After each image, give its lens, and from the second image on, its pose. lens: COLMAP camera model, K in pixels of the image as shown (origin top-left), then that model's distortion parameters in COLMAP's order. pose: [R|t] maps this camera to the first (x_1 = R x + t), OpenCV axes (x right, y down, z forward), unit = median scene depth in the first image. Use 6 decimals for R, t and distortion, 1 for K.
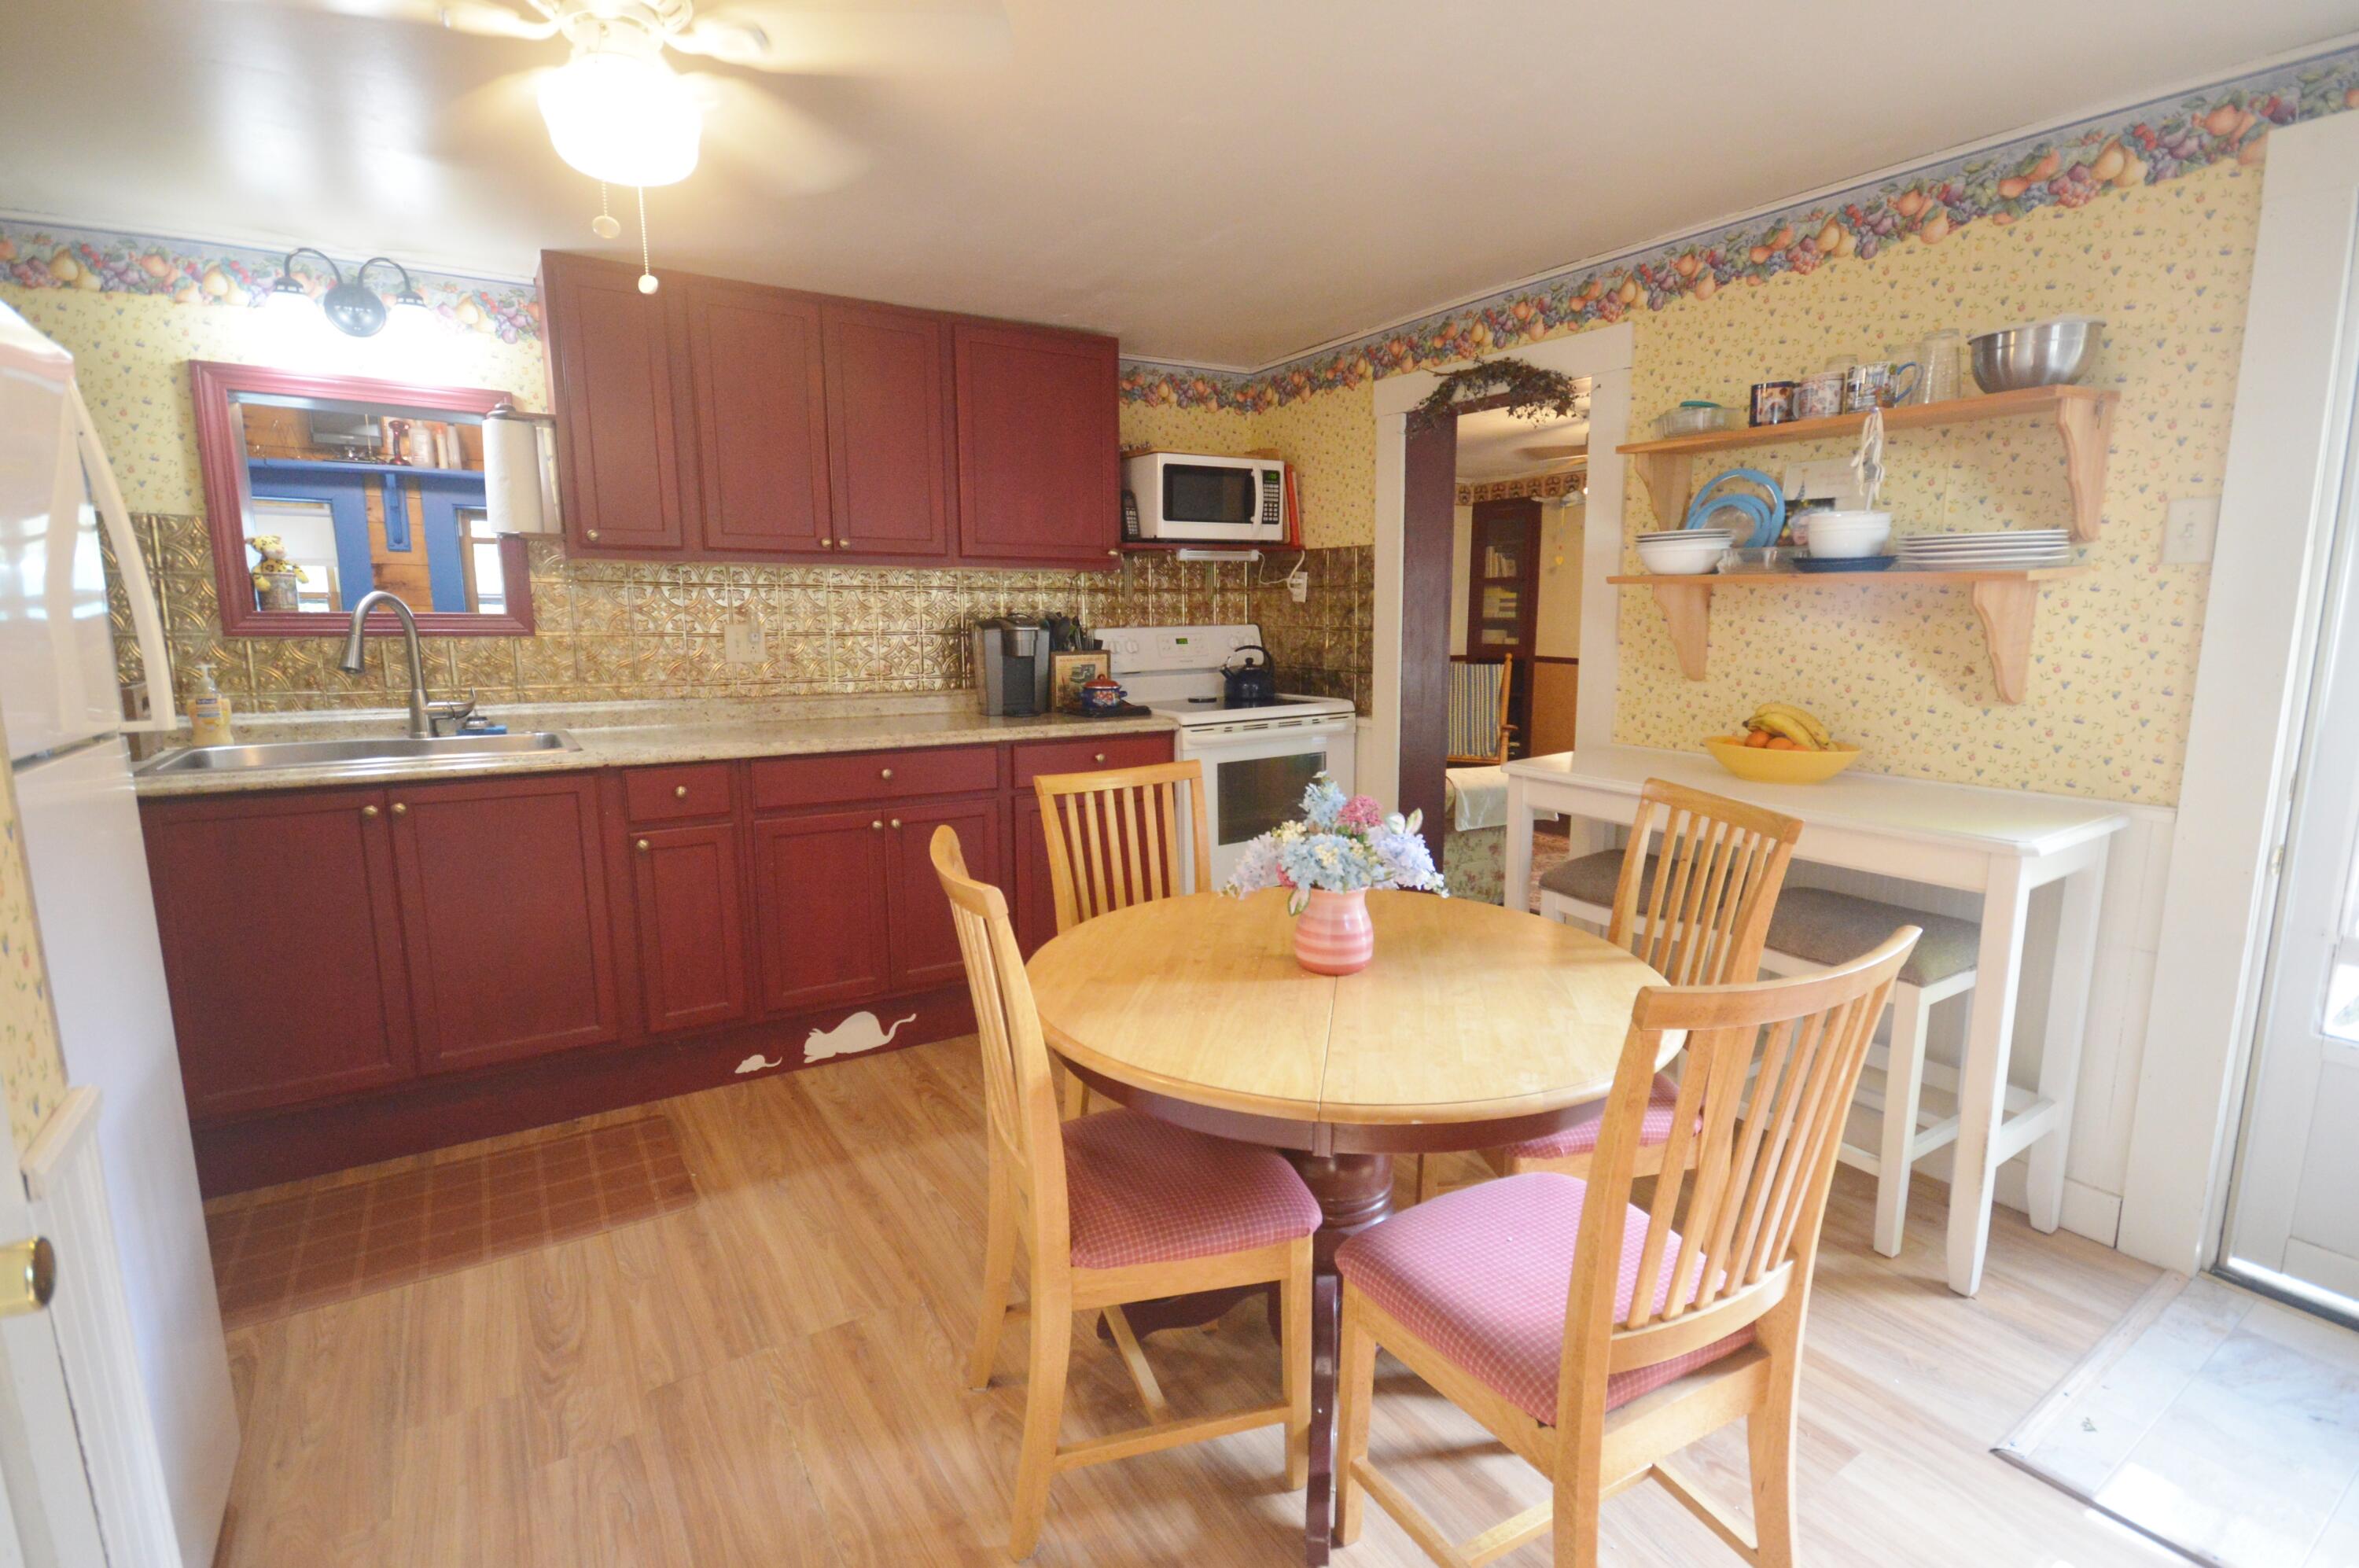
lens RADIAL K [[1087.0, 0, 1182.4], [0, 1087.0, 783.3], [0, 0, 1]] dist [-0.005130, -0.003840]
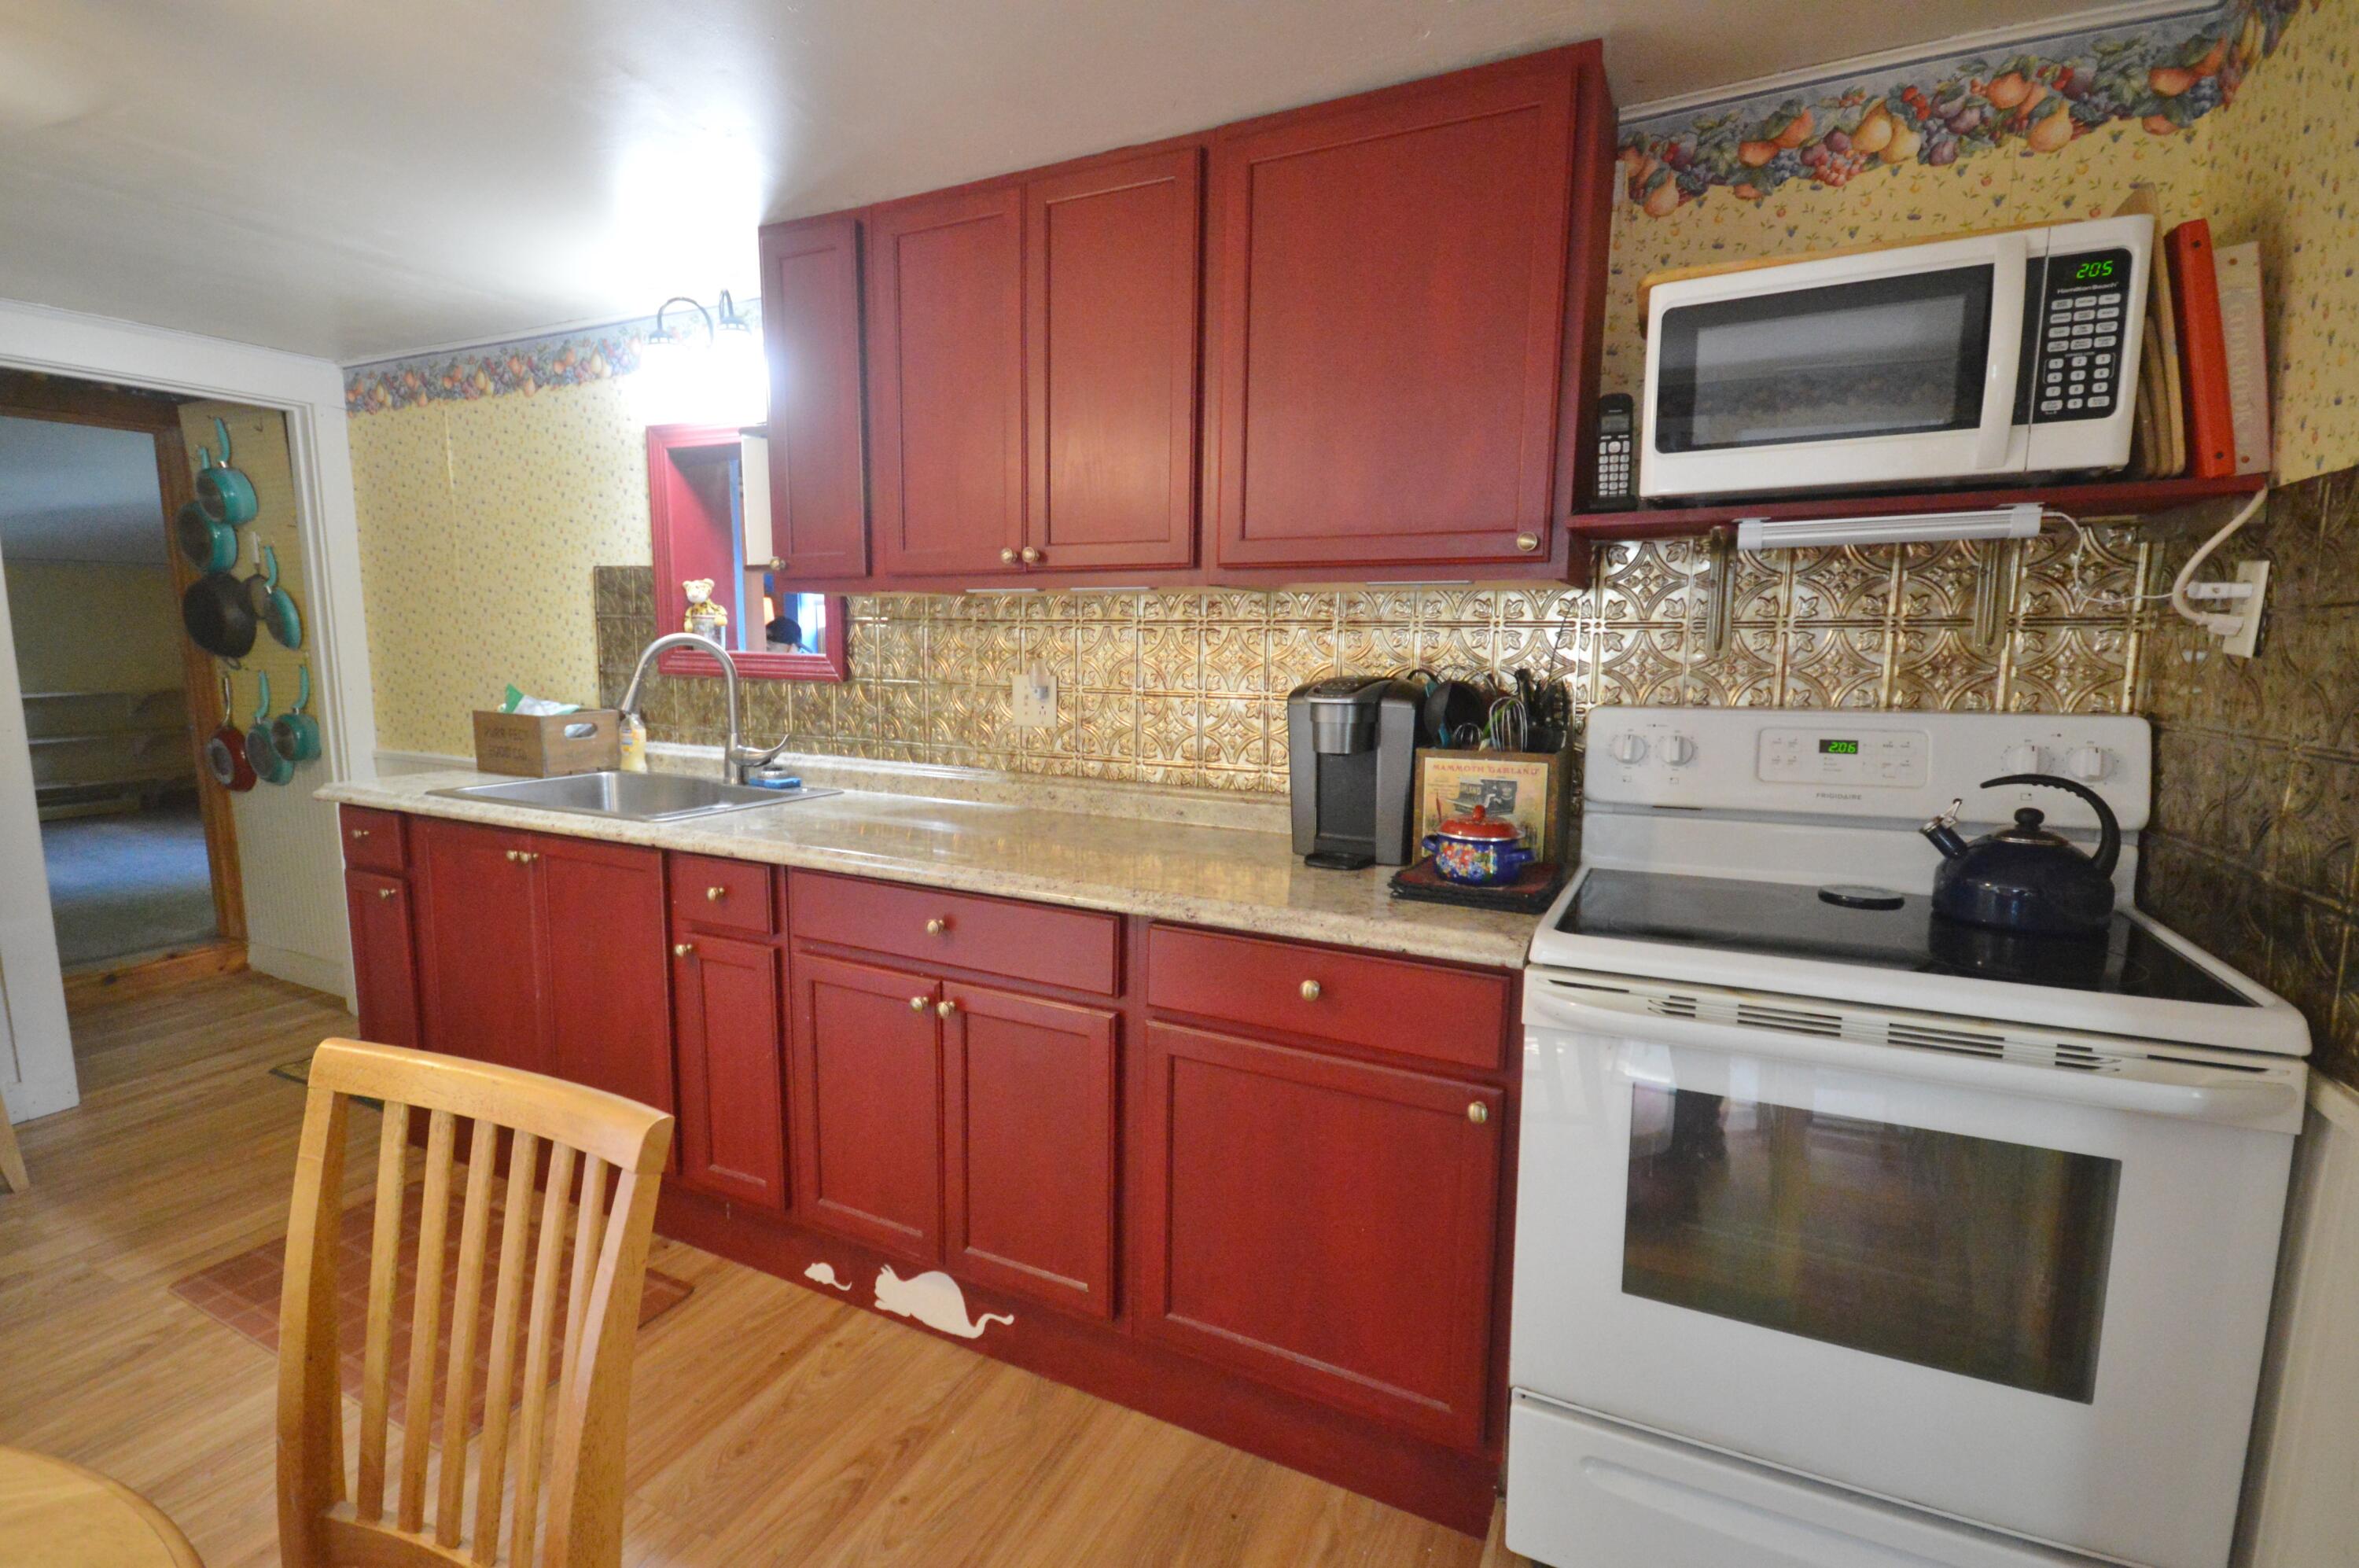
lens RADIAL K [[1087.0, 0, 1176.5], [0, 1087.0, 795.1], [0, 0, 1]] dist [-0.005130, -0.003840]
pose [[0.501970, 0.127346, -0.855458, 0.251259], [-0.143825, 0.987620, 0.062625, -0.113796], [0.852842, 0.091600, 0.514071, 0.643942]]
